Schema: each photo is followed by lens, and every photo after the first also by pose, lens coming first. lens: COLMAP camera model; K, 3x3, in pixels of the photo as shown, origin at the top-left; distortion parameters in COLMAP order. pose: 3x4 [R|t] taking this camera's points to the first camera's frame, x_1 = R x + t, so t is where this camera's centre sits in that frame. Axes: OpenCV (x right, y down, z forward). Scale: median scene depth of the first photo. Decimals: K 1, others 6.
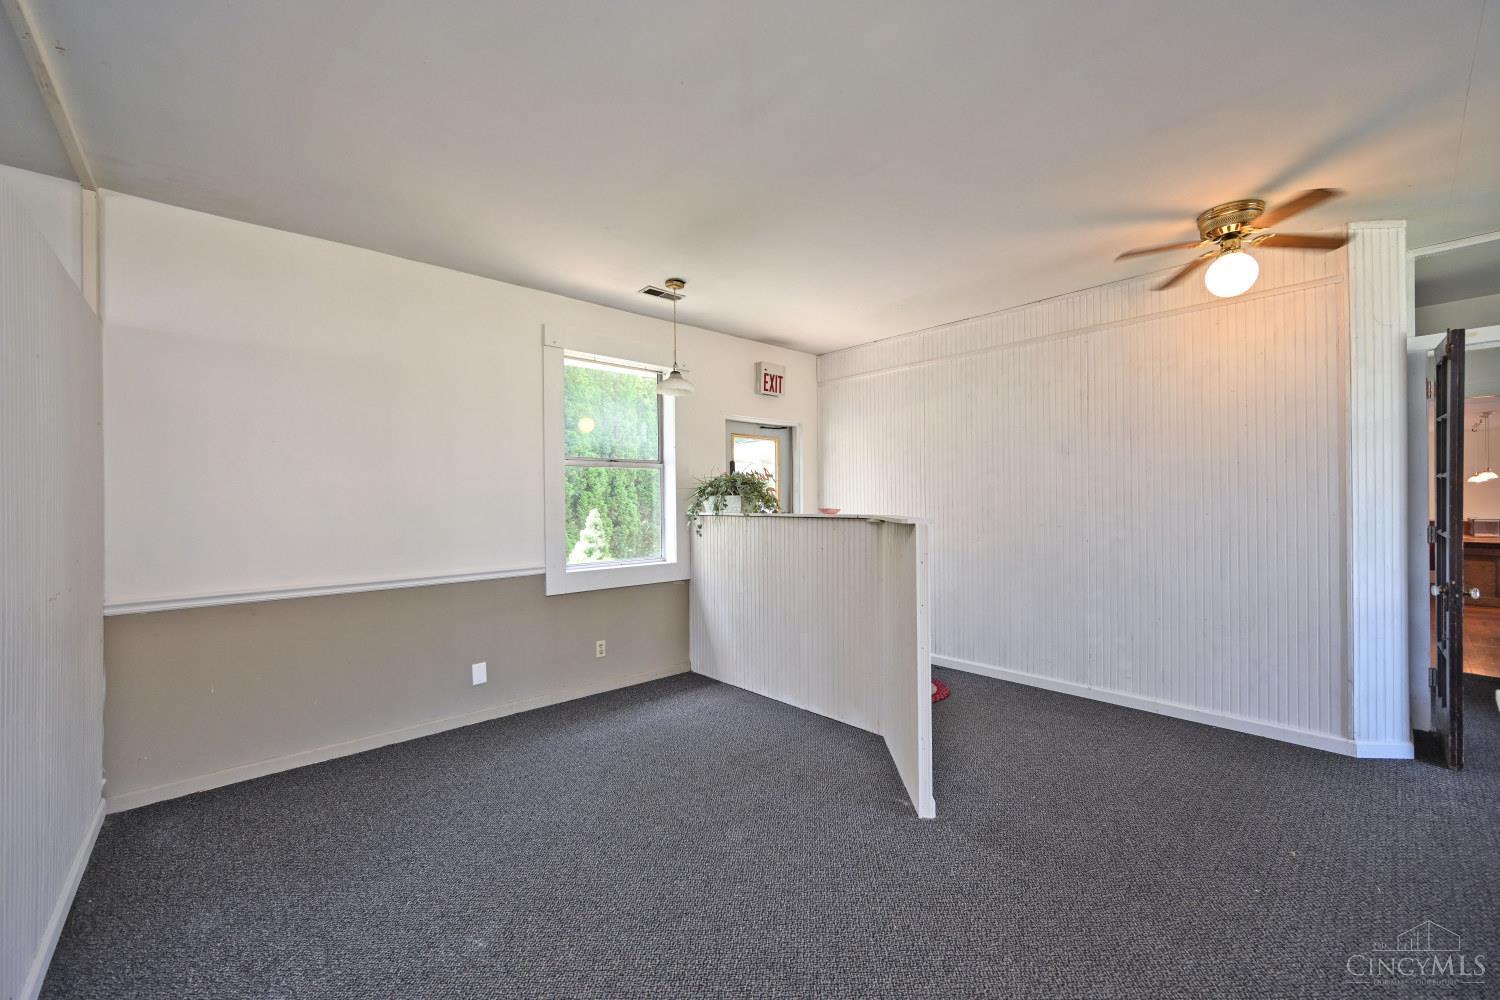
lens RADIAL K [[589.2, 0, 752.8], [0, 589.2, 498.1], [0, 0, 1]] dist [0.001643, 0.000489]
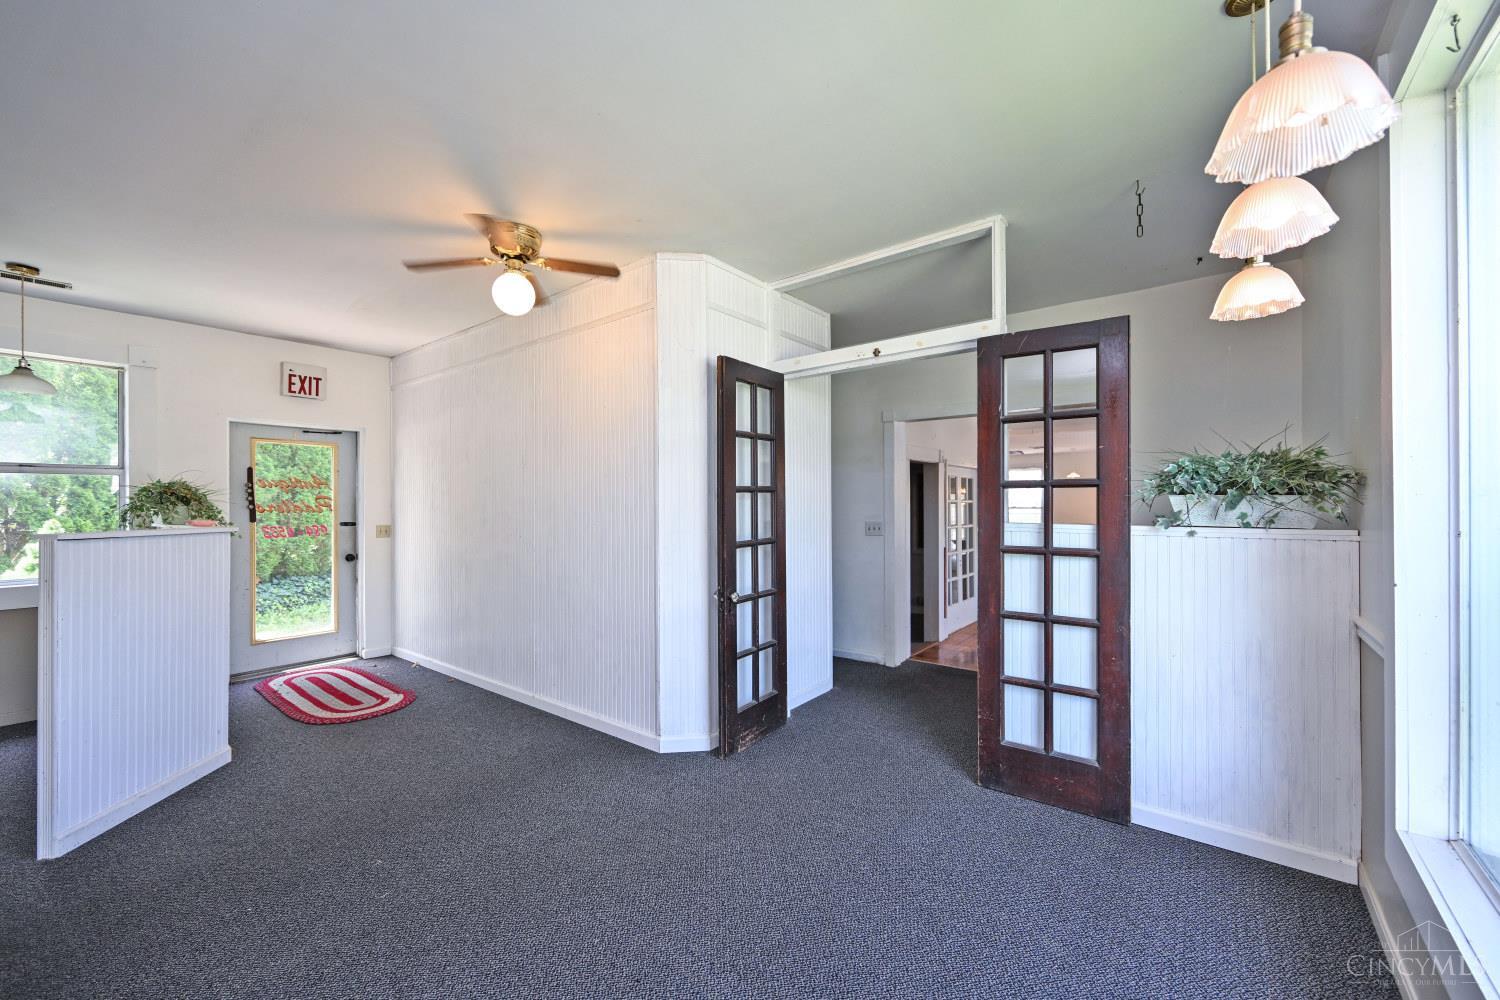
lens RADIAL K [[589.2, 0, 752.8], [0, 589.2, 498.1], [0, 0, 1]] dist [0.001643, 0.000489]
pose [[0.985765, 0.003239, 0.168097, 0.708734], [-0.001815, 0.999961, -0.008623, -0.009214], [-0.168118, 0.008195, 0.985733, -0.058593]]
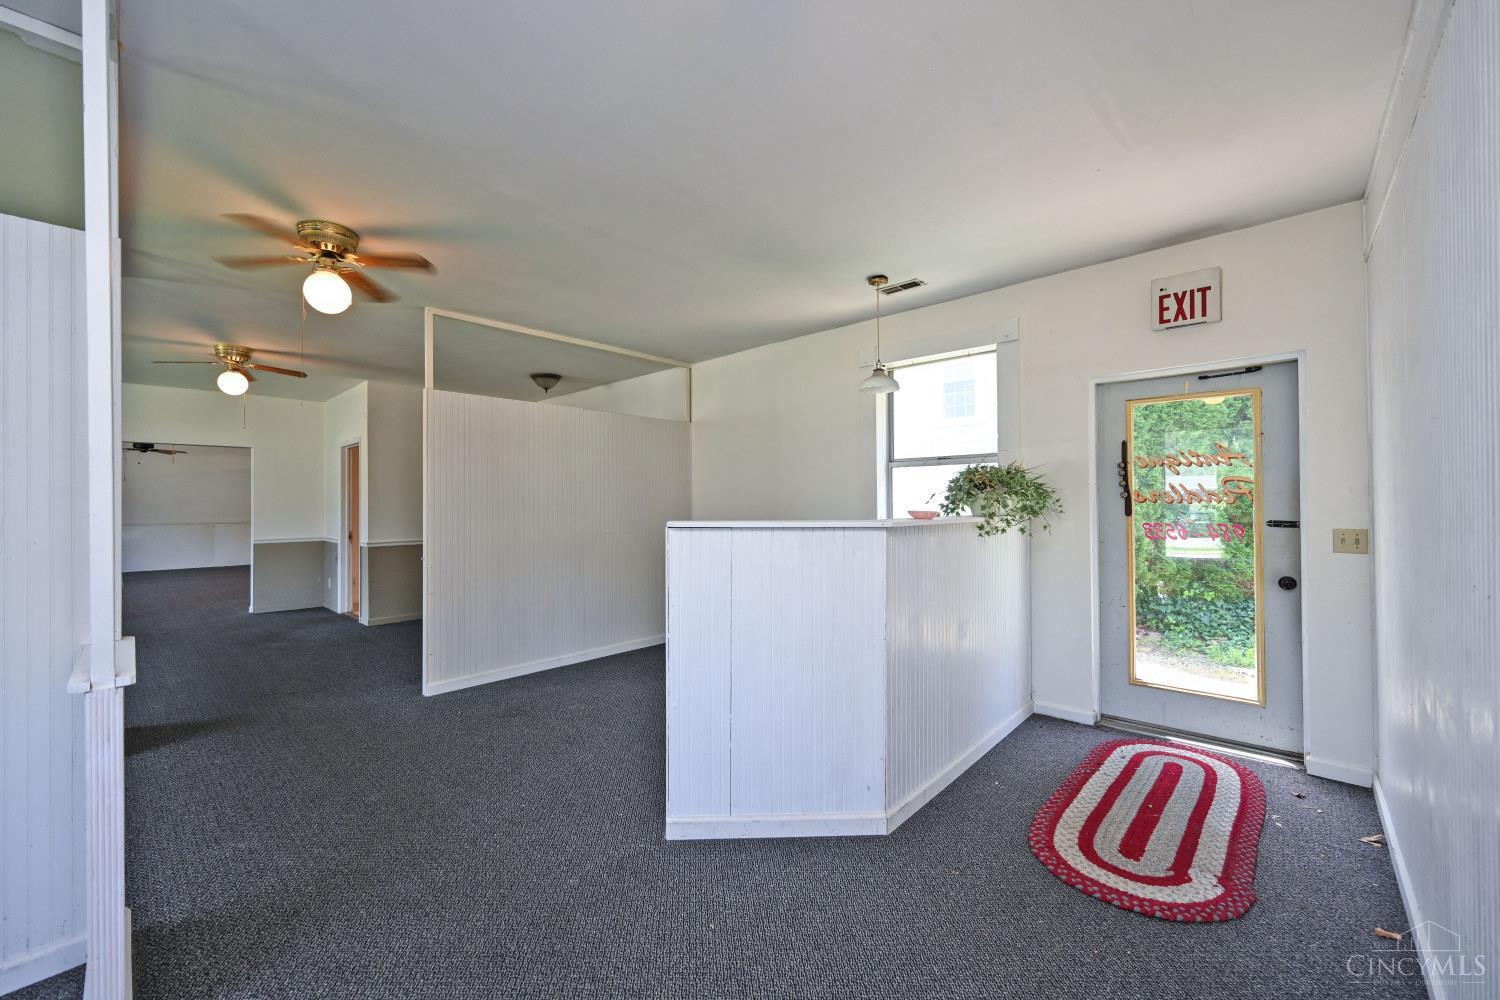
lens RADIAL K [[589.2, 0, 752.8], [0, 589.2, 498.1], [0, 0, 1]] dist [0.001643, 0.000489]
pose [[0.095987, -0.001068, -0.995382, 0.725454], [0.008077, 0.999967, -0.000294, -0.000028], [0.995350, -0.008012, 0.095993, 0.606805]]
